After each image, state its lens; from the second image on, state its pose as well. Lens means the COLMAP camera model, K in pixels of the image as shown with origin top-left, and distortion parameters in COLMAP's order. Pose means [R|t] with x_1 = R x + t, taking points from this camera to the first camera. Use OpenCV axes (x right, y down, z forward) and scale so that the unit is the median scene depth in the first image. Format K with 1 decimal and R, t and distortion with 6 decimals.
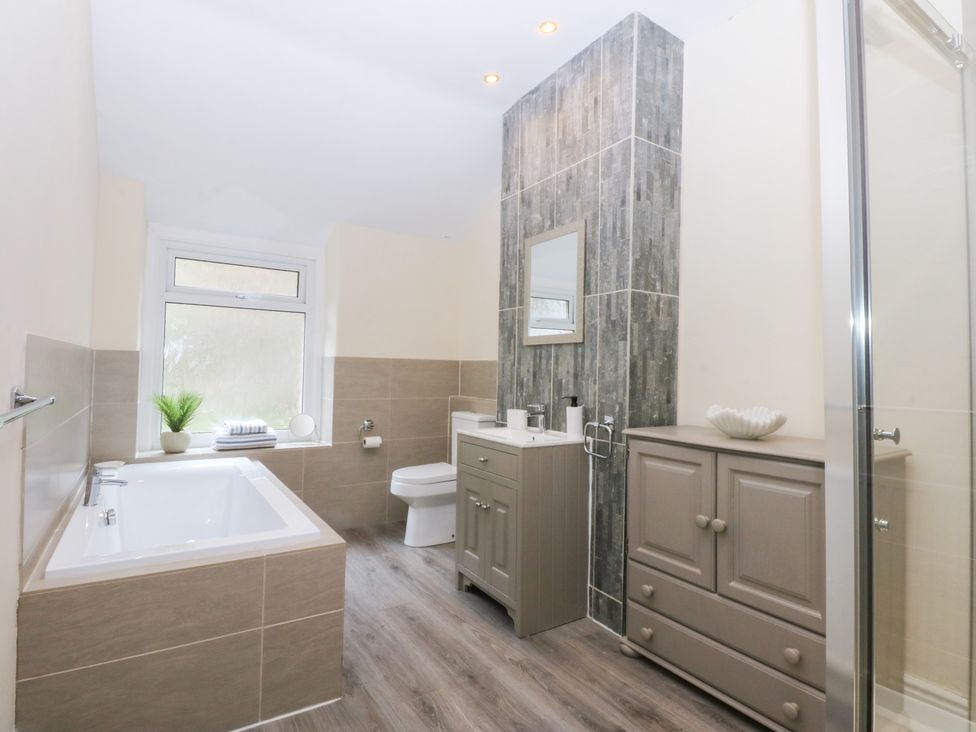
lens RADIAL K [[507.4, 0, 494.9], [0, 507.4, 354.3], [0, 0, 1]] dist [-0.000954, -0.013591]
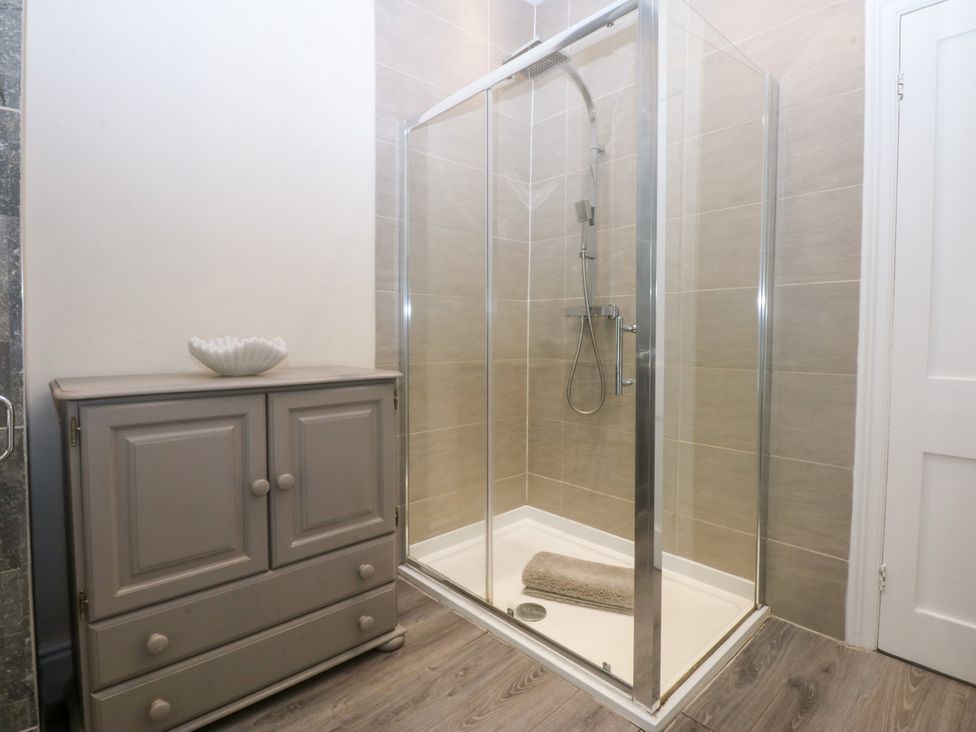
lens RADIAL K [[507.4, 0, 494.9], [0, 507.4, 354.3], [0, 0, 1]] dist [-0.000954, -0.013591]
pose [[-0.156287, -0.059261, 0.985932, -0.287100], [-0.038665, 0.997800, 0.053846, 0.060300], [-0.986955, -0.029706, -0.158235, 0.597606]]
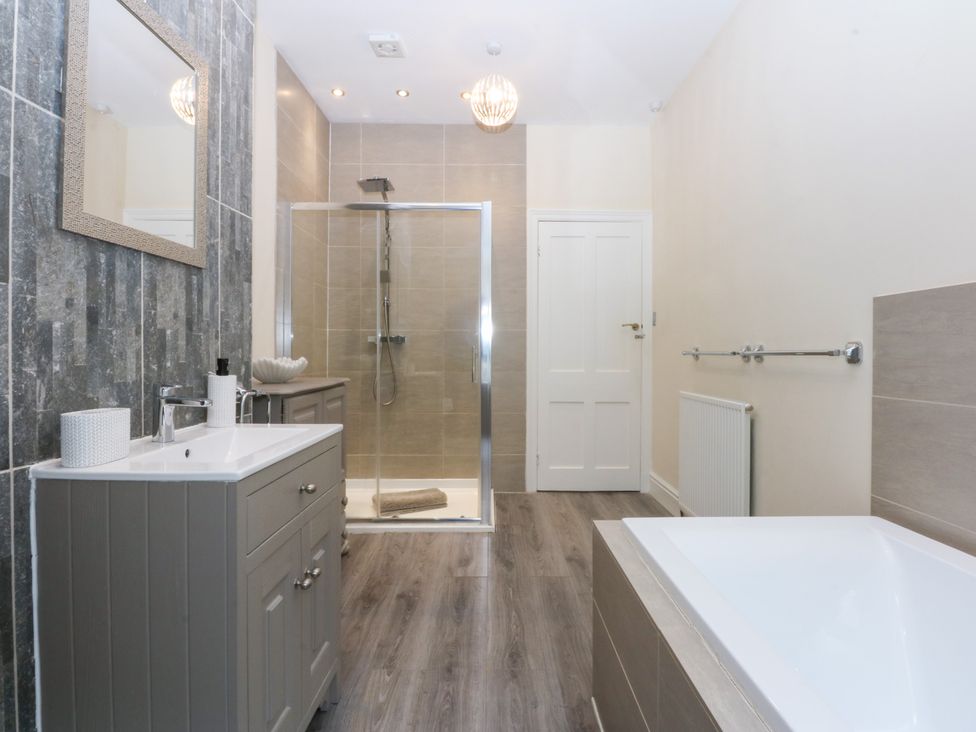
lens RADIAL K [[507.4, 0, 494.9], [0, 507.4, 354.3], [0, 0, 1]] dist [-0.000954, -0.013591]
pose [[-0.833762, -0.021406, 0.551709, -0.481802], [-0.034769, 0.999300, -0.013772, 0.079115], [-0.551028, -0.030665, -0.833923, 1.400831]]
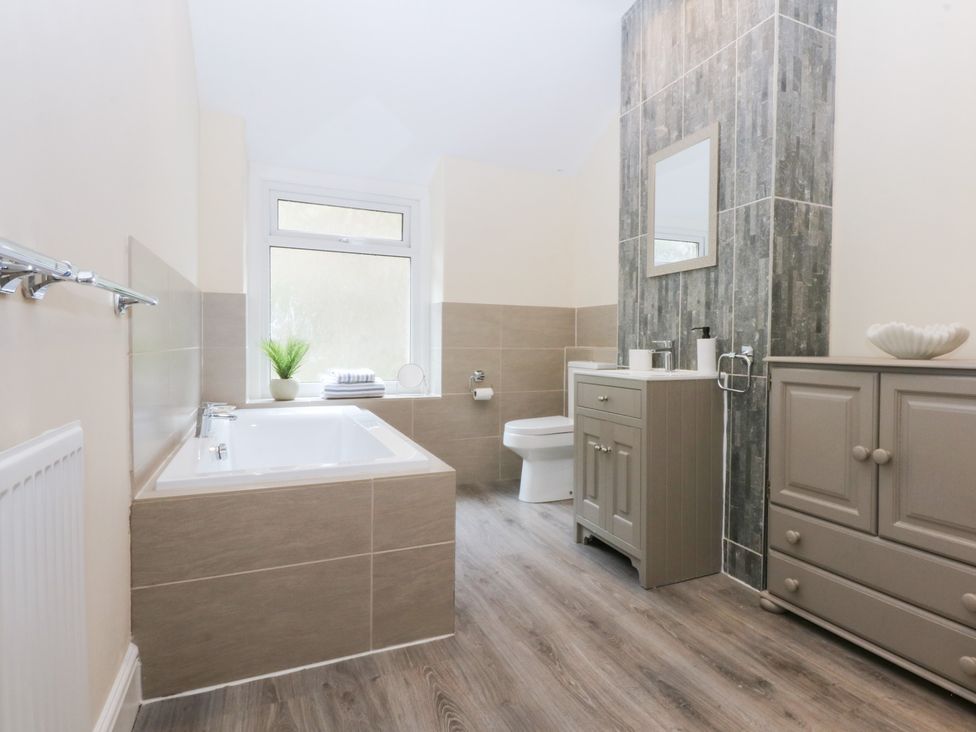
lens RADIAL K [[550.4, 0, 549.4], [0, 550.4, 353.1], [0, 0, 1]] dist [0.001273, -0.016485]
pose [[0.993036, -0.008711, -0.117488, -0.001841], [0.014209, 0.998838, 0.046045, 0.084729], [0.116951, -0.047393, 0.992006, 0.020510]]
